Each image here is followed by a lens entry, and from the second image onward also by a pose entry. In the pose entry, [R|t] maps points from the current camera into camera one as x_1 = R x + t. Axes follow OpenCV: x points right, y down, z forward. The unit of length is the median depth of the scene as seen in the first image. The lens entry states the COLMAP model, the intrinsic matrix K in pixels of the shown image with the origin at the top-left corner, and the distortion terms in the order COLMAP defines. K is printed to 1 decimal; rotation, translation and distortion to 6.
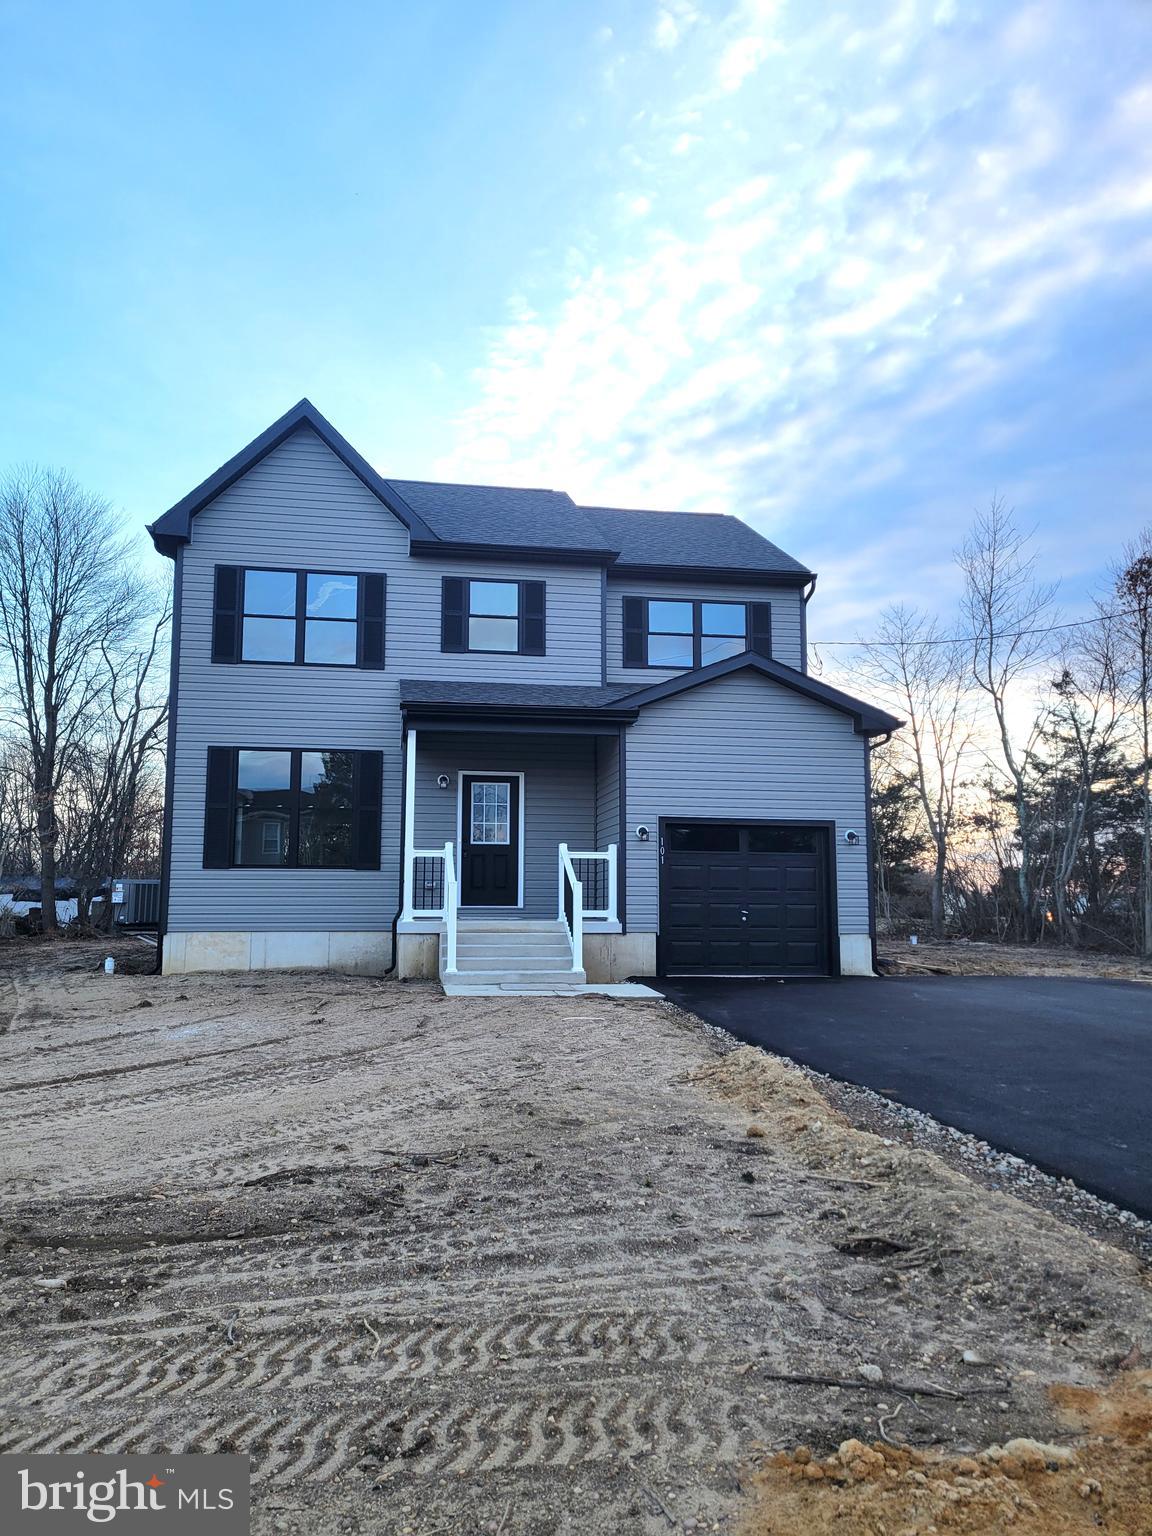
lens RADIAL K [[1143.8, 0, 567.0], [0, 1143.8, 792.2], [0, 0, 1]] dist [0.078663, -0.053296]
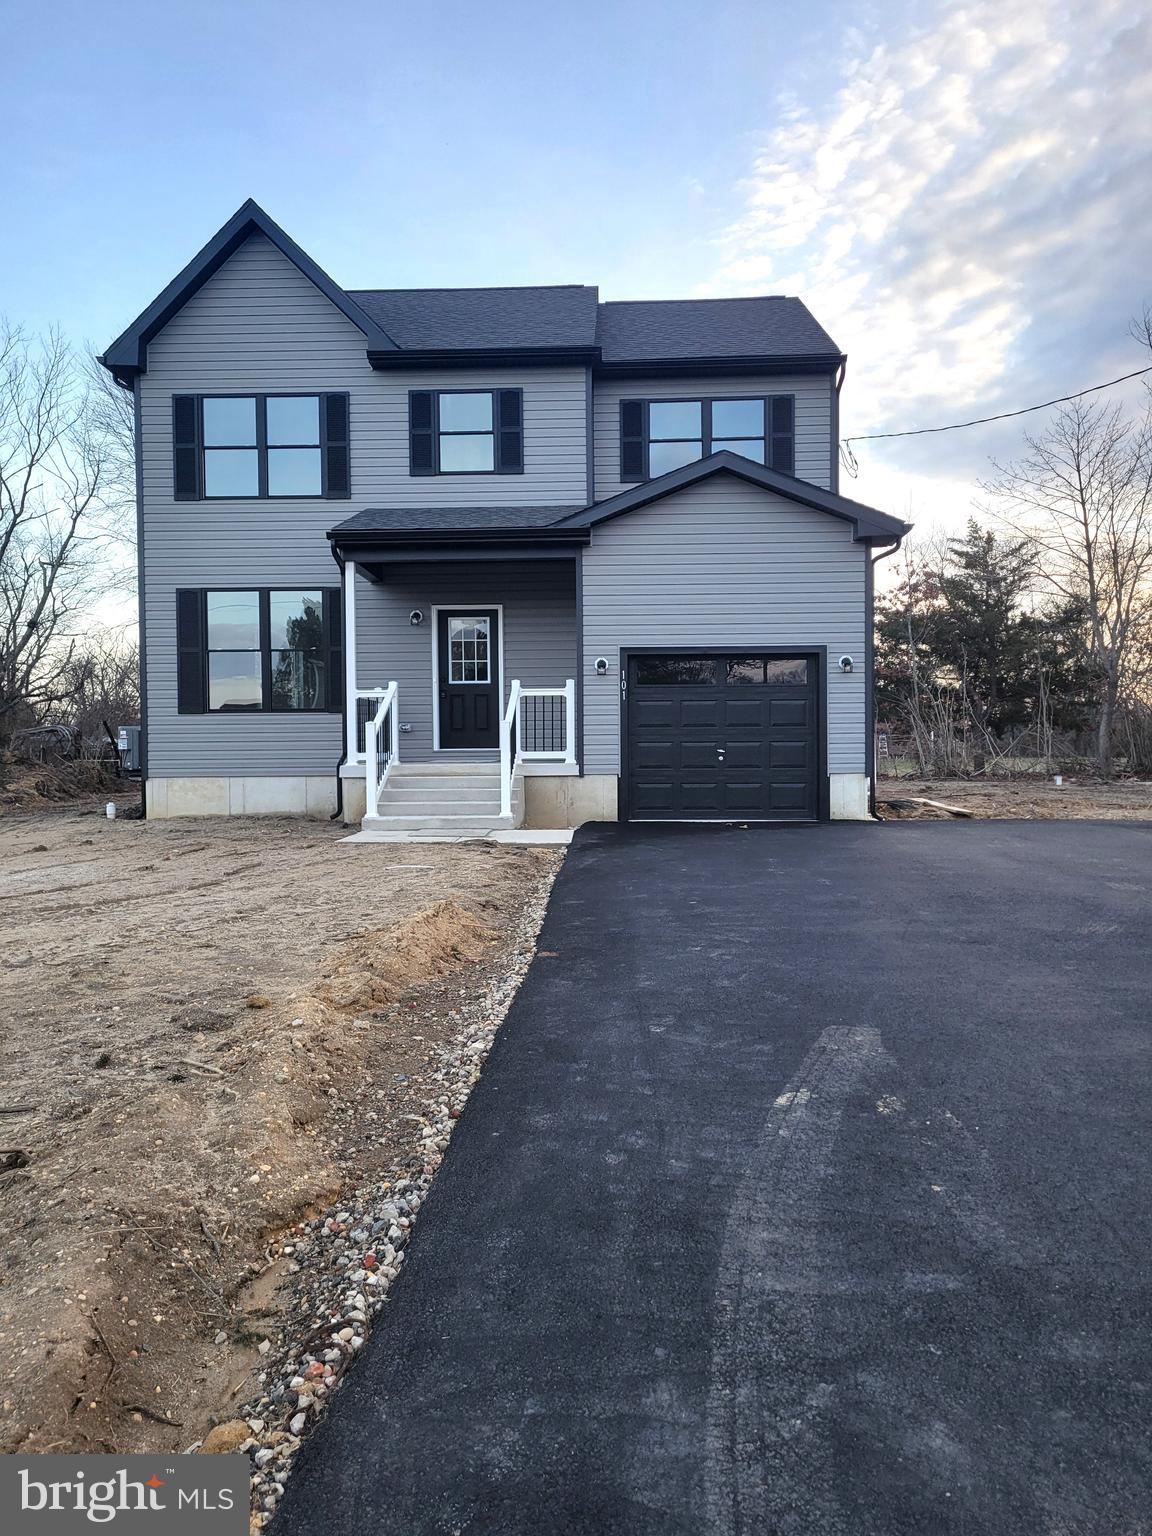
lens RADIAL K [[1146.0, 0, 575.1], [0, 1146.0, 786.3], [0, 0, 1]] dist [0.077912, -0.052190]
pose [[0.979717, -0.007708, -0.200236, 0.210149], [0.033223, 0.991678, 0.124383, 0.015050], [0.197610, -0.128513, 0.971820, 0.091253]]
